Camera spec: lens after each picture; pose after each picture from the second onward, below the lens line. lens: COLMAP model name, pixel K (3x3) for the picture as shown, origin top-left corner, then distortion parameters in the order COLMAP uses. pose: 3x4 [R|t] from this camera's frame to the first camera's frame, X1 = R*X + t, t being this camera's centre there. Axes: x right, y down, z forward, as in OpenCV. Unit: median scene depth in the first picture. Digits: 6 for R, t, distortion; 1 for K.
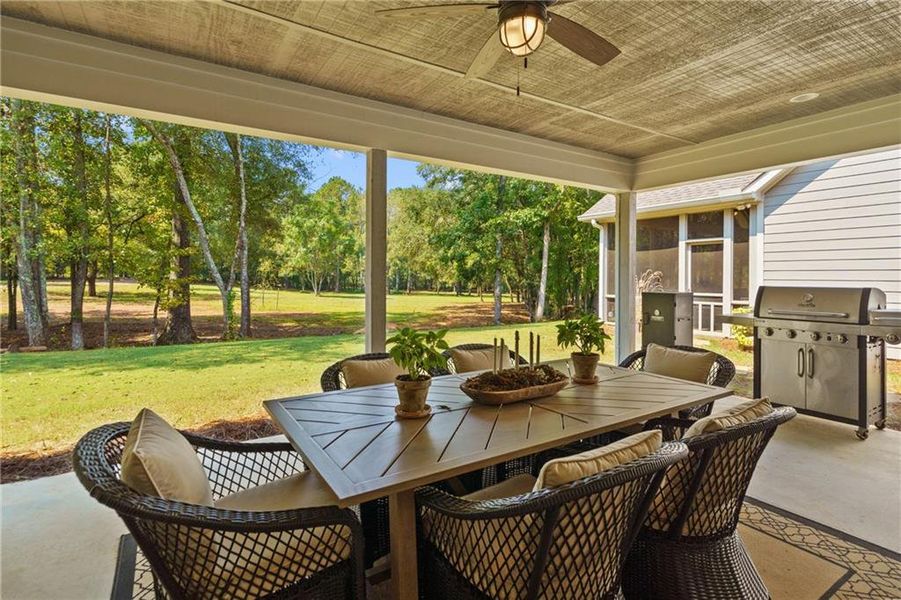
lens RADIAL K [[401.3, 0, 452.1], [0, 401.3, 297.6], [0, 0, 1]] dist [-0.000230, -0.000077]
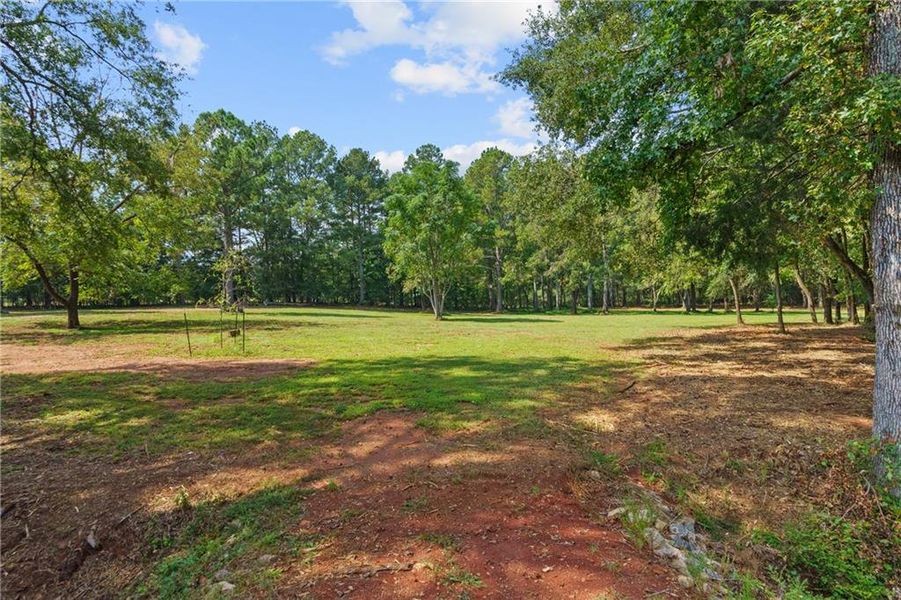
lens RADIAL K [[519.4, 0, 451.8], [0, 519.4, 312.8], [0, 0, 1]] dist [-0.003017, -0.000729]
pose [[0.914001, -0.025592, -0.404905, 0.005693], [0.020578, 0.999648, -0.016732, -0.000007], [0.405190, 0.006961, 0.914206, 0.164052]]
